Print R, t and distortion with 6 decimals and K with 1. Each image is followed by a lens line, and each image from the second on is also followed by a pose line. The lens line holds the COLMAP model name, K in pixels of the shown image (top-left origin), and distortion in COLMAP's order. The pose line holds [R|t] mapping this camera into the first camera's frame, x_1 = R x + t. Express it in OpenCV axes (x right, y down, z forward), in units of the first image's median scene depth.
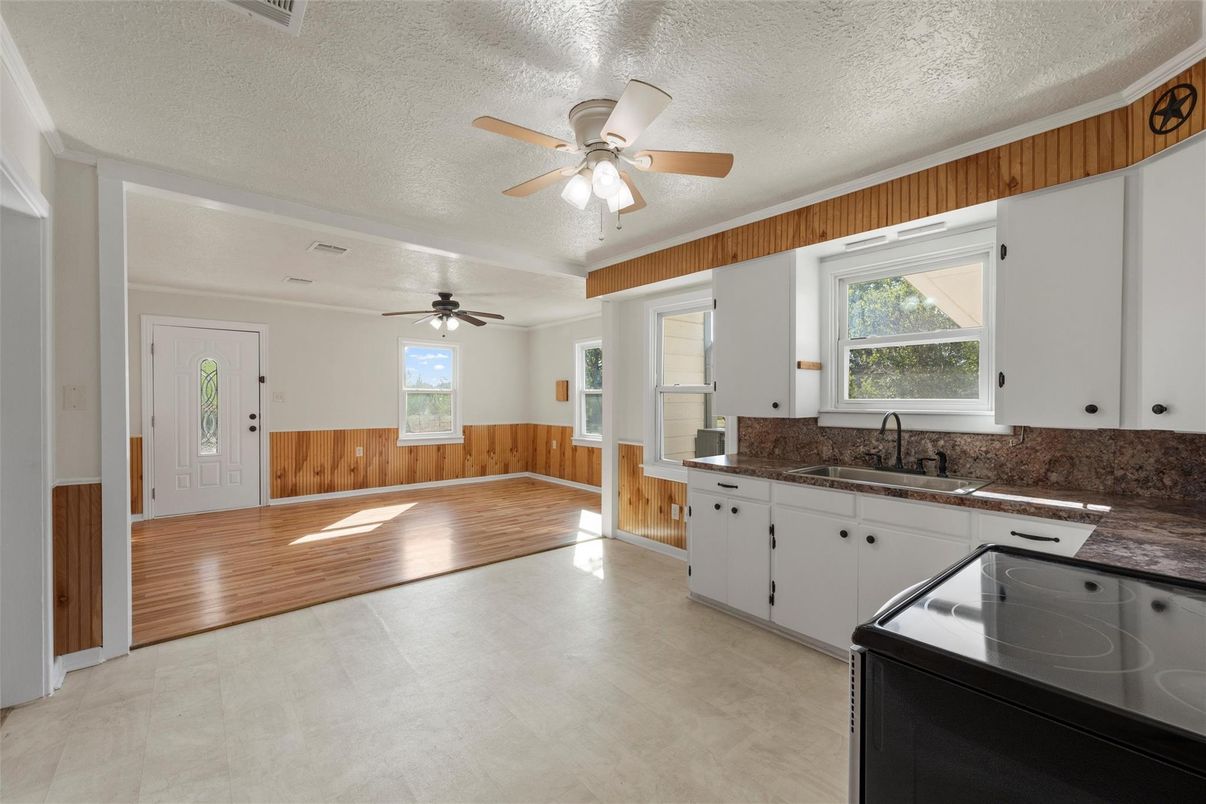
lens RADIAL K [[491.9, 0, 606.5], [0, 491.9, 403.1], [0, 0, 1]] dist [0.000205, 0.000060]
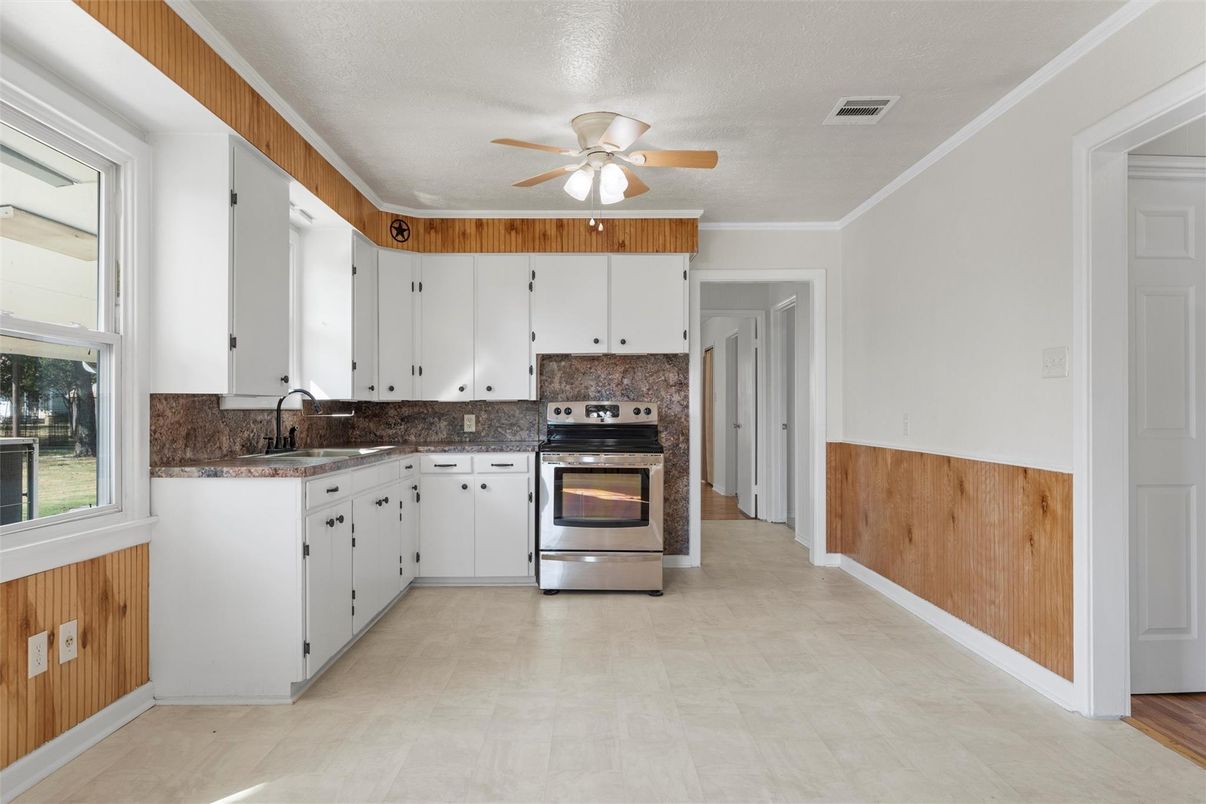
lens RADIAL K [[772.4, 0, 604.1], [0, 772.4, 406.9], [0, 0, 1]] dist [0.005621, -0.000138]
pose [[-0.774598, 0.002719, 0.632448, -0.629839], [0.005127, 0.999985, 0.001980, 0.037939], [-0.632433, 0.004777, -0.774601, 1.317989]]
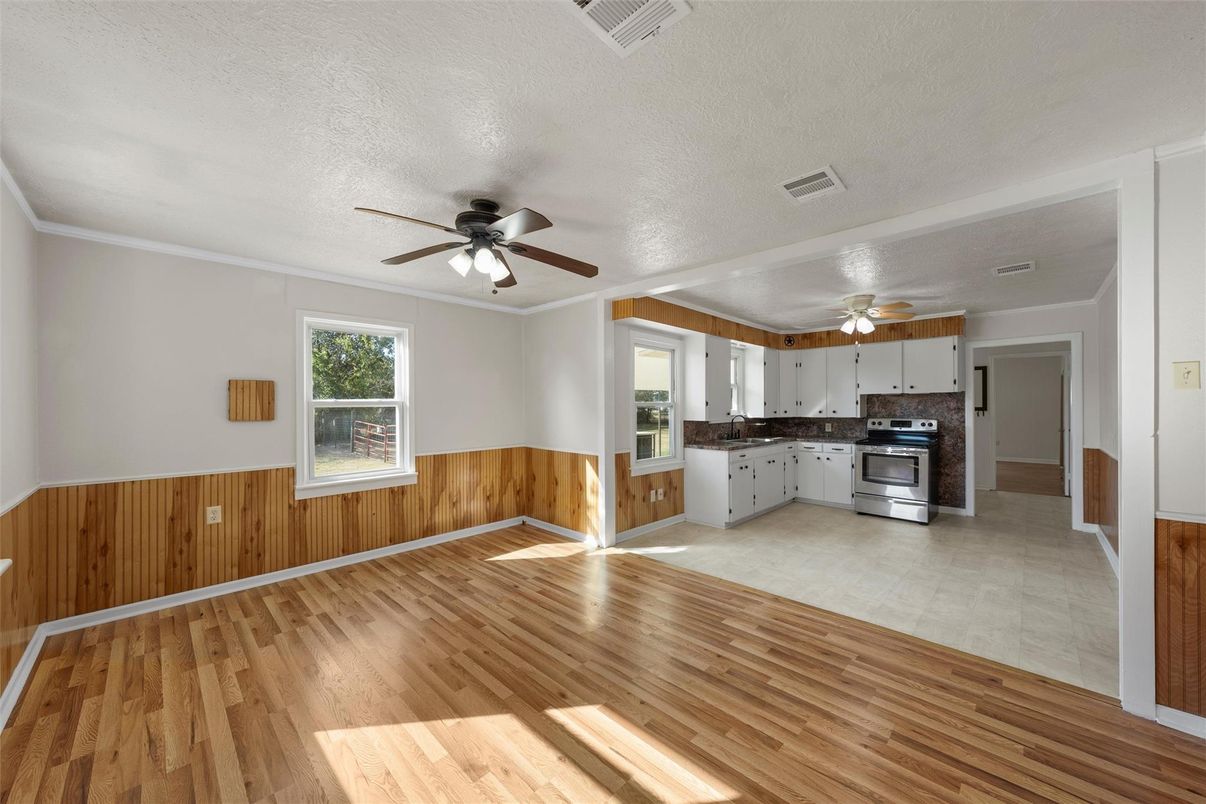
lens RADIAL K [[440.3, 0, 601.2], [0, 440.3, 405.2], [0, 0, 1]] dist [0.000085, -0.000382]
pose [[-0.091857, -0.000099, 0.995772, -1.158542], [0.013031, 0.999914, 0.001301, -0.033267], [-0.995687, 0.013095, -0.091848, 1.389503]]
